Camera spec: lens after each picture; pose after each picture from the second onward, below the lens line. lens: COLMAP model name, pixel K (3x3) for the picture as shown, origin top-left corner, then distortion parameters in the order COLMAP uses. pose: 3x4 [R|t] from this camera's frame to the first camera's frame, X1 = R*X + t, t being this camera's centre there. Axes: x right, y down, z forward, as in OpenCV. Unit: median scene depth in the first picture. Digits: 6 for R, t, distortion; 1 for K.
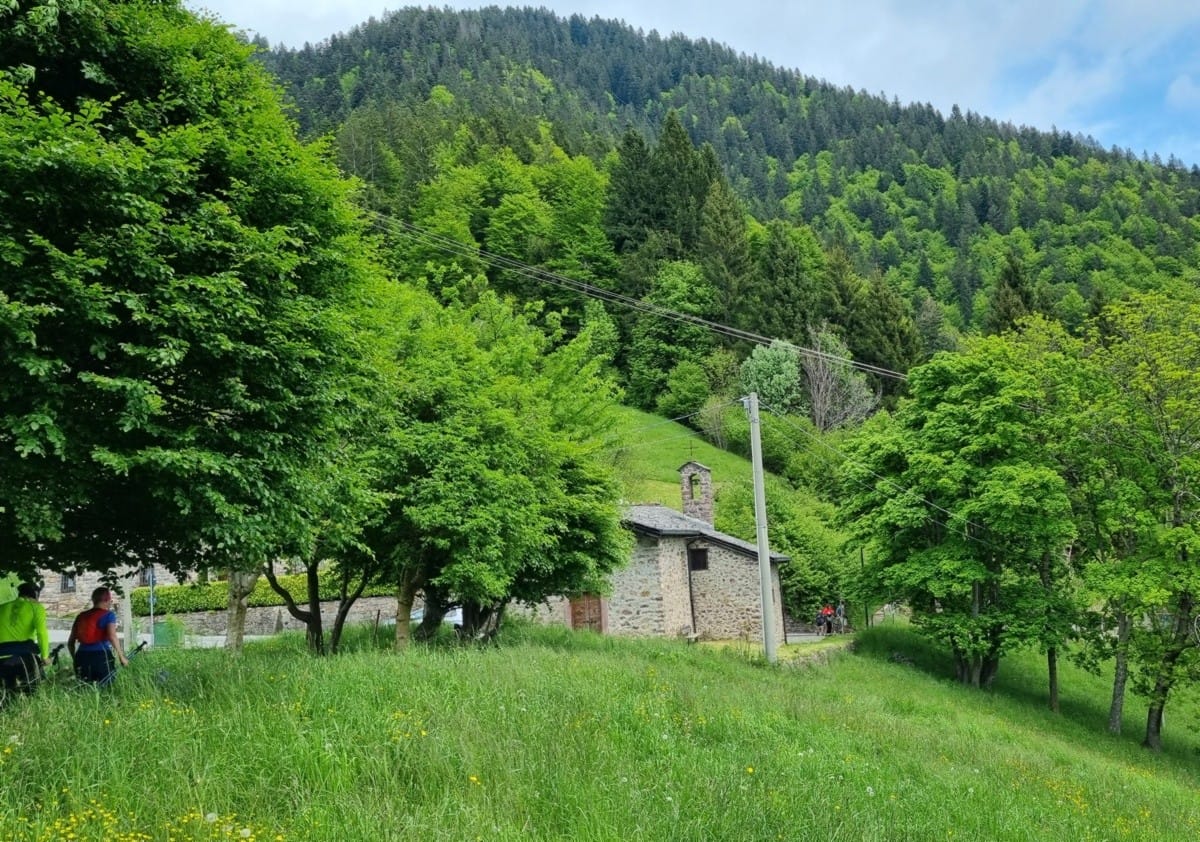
lens RADIAL K [[1154.7, 0, 600.0], [0, 1154.7, 421.0], [0, 0, 1]] dist [0.017315, 0.009974]
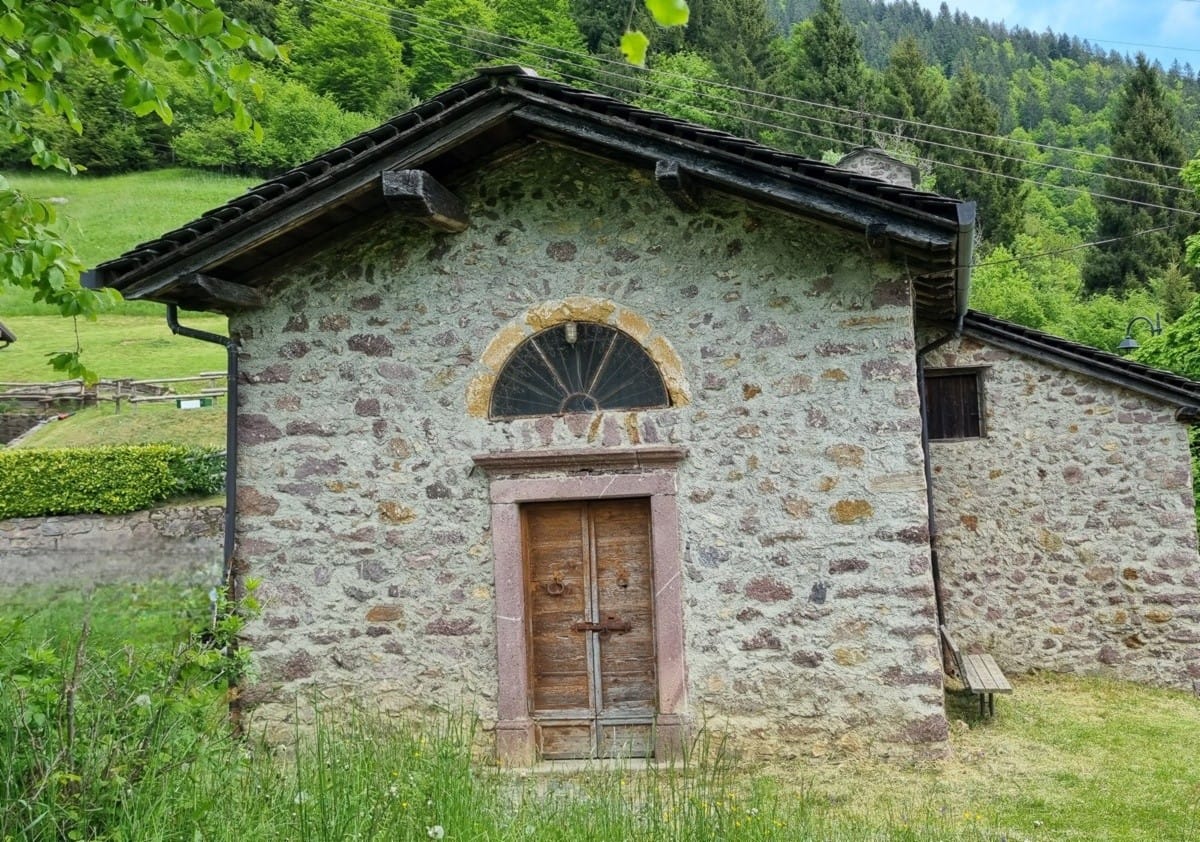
lens RADIAL K [[1154.7, 0, 600.0], [0, 1154.7, 421.0], [0, 0, 1]] dist [0.017315, 0.009974]
pose [[0.998944, 0.016628, 0.042836, -0.007017], [-0.019170, 0.998036, 0.059631, 0.041275], [-0.041761, -0.060390, 0.997301, 0.268973]]
